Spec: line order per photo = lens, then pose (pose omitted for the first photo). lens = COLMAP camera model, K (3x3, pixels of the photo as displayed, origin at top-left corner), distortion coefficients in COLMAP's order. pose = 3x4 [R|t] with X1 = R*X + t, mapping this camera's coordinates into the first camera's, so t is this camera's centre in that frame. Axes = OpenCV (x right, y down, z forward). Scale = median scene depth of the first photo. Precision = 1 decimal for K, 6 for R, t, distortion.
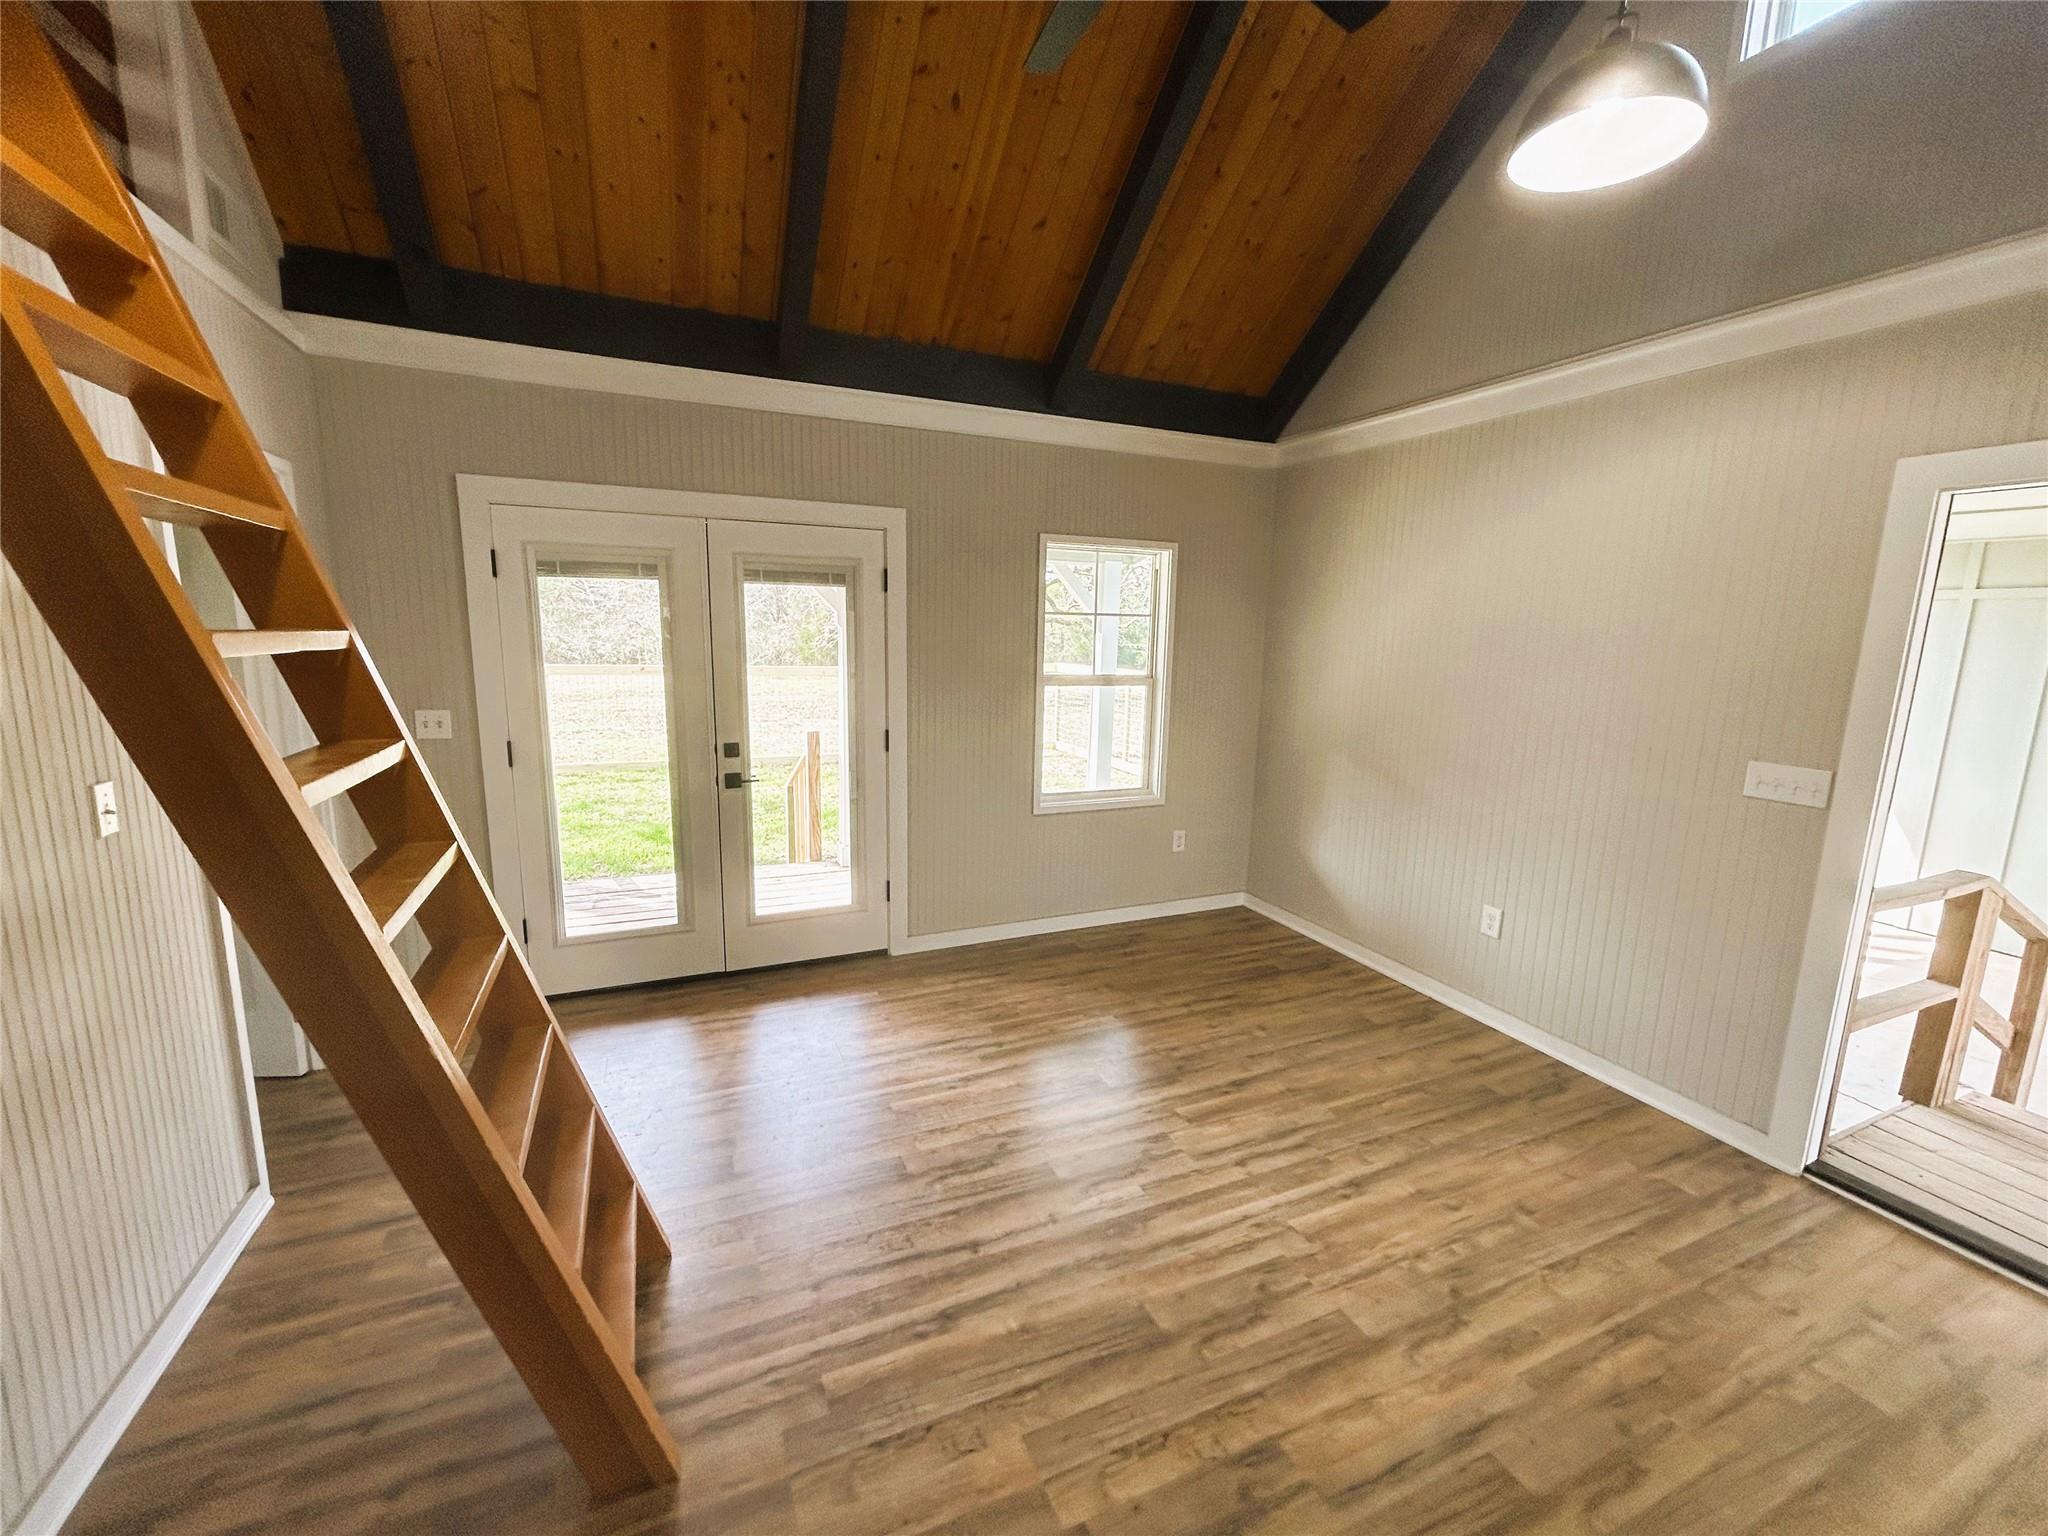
lens RADIAL K [[827.9, 0, 1023.2], [0, 827.9, 770.2], [0, 0, 1]] dist [-0.001923, 0.000145]
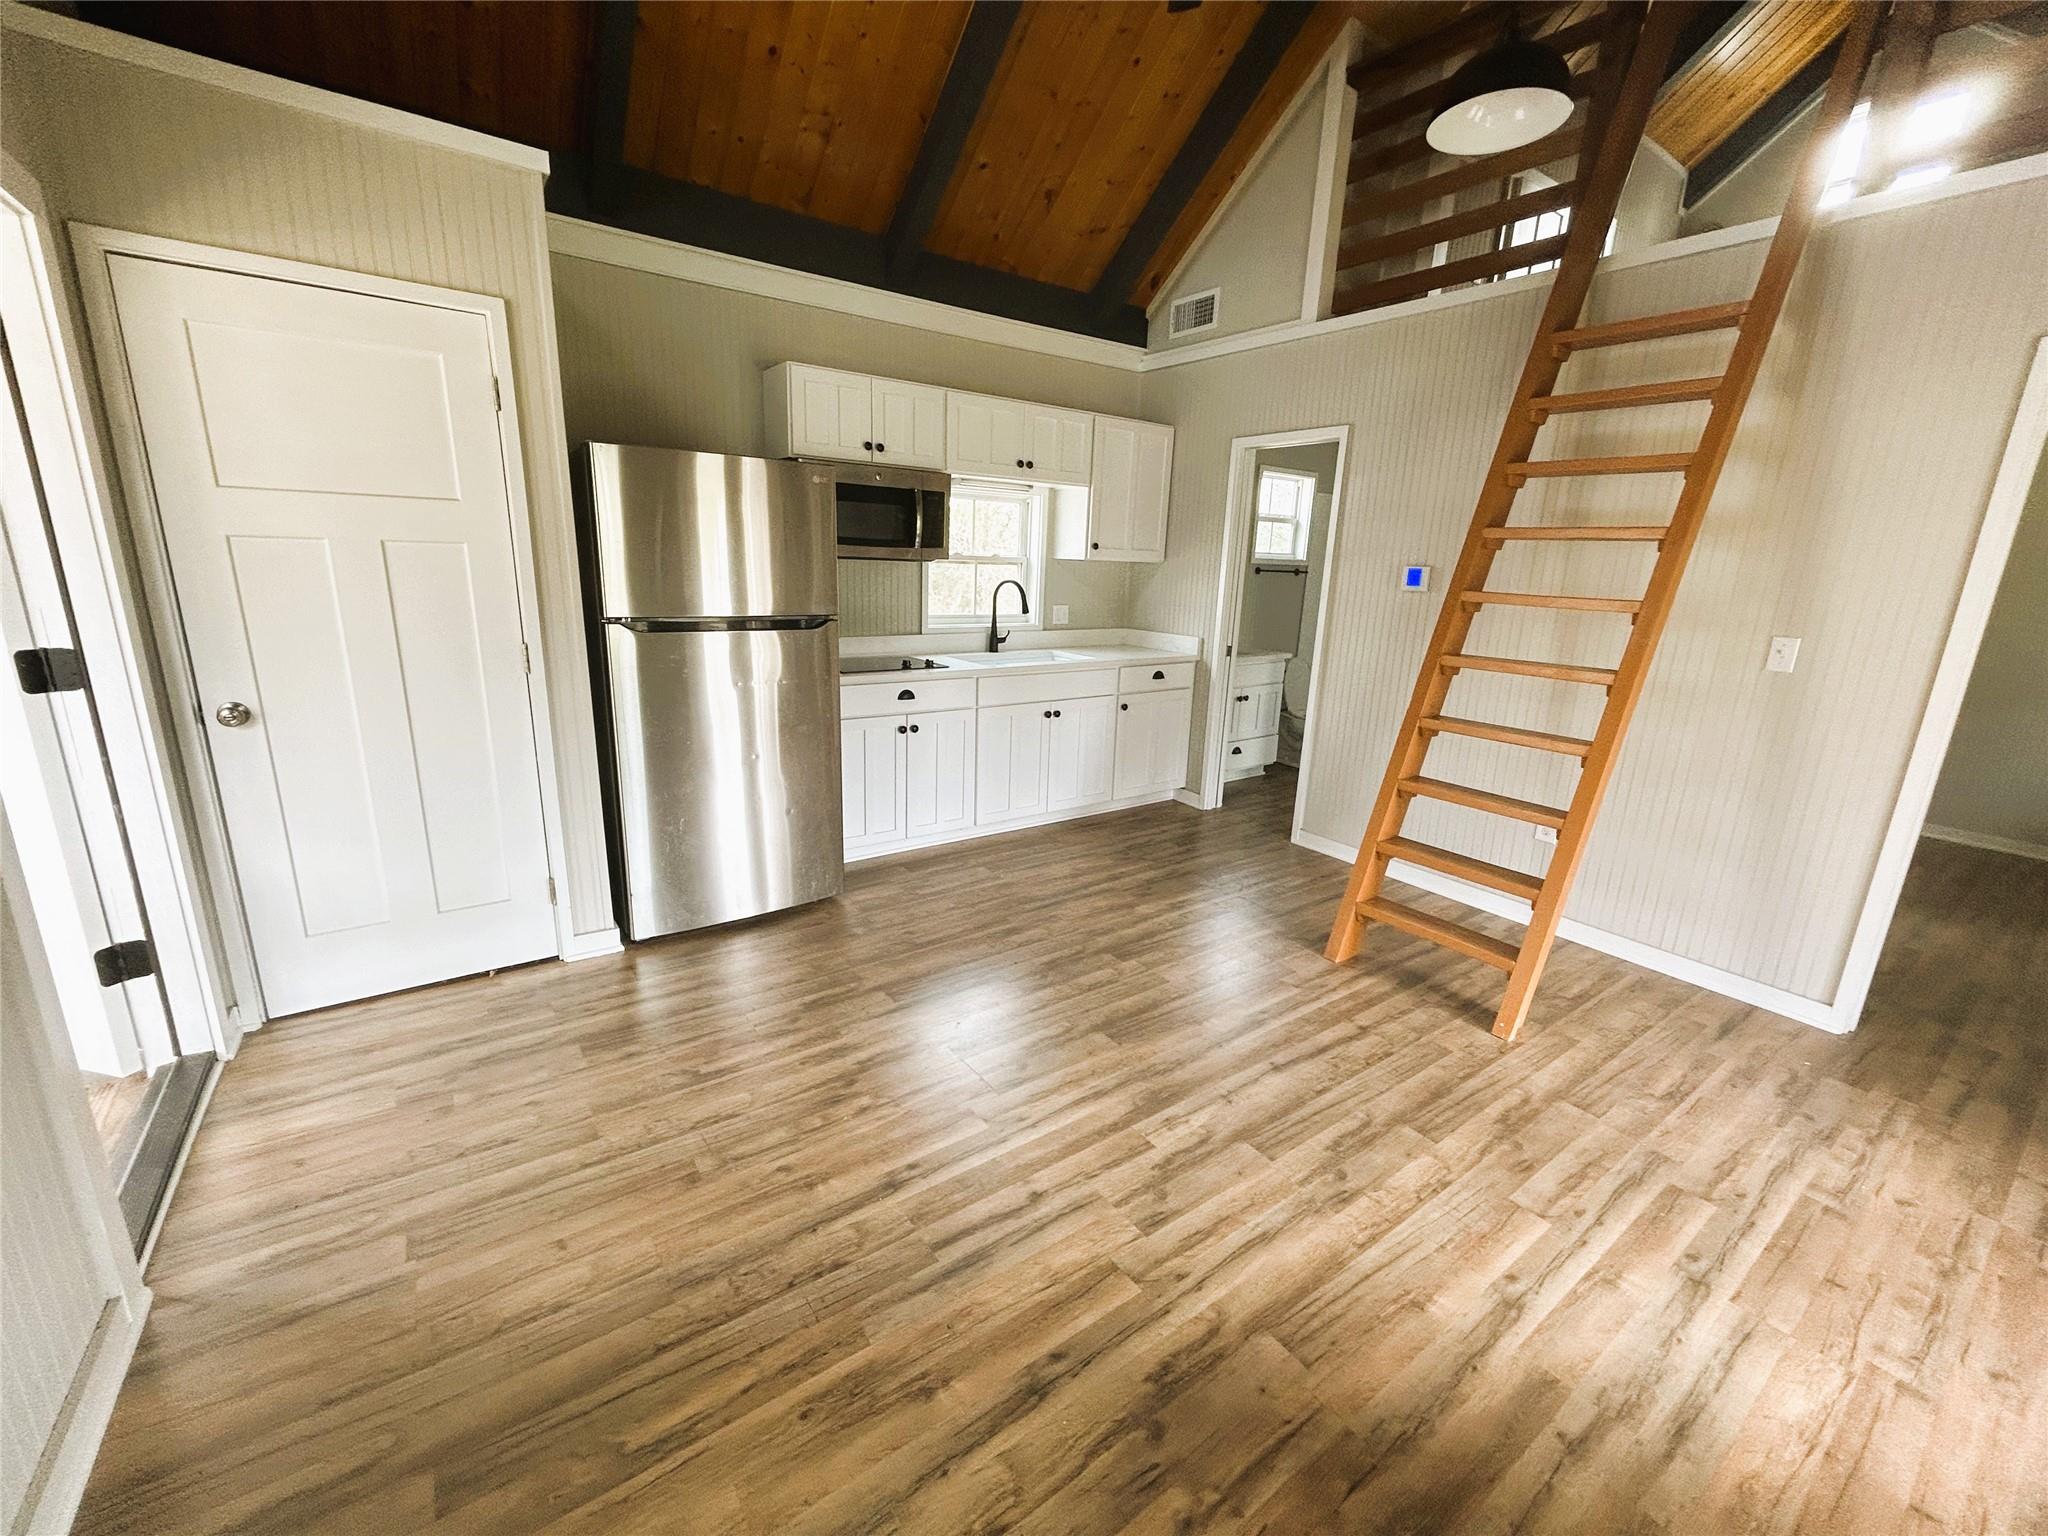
lens RADIAL K [[827.9, 0, 1024.9], [0, 827.9, 769.5], [0, 0, 1]] dist [-0.001923, 0.000145]
pose [[-0.976891, -0.010628, -0.213473, 0.457076], [-0.096585, 0.912922, 0.396540, -0.173466], [0.190670, 0.407995, -0.892852, 1.580290]]
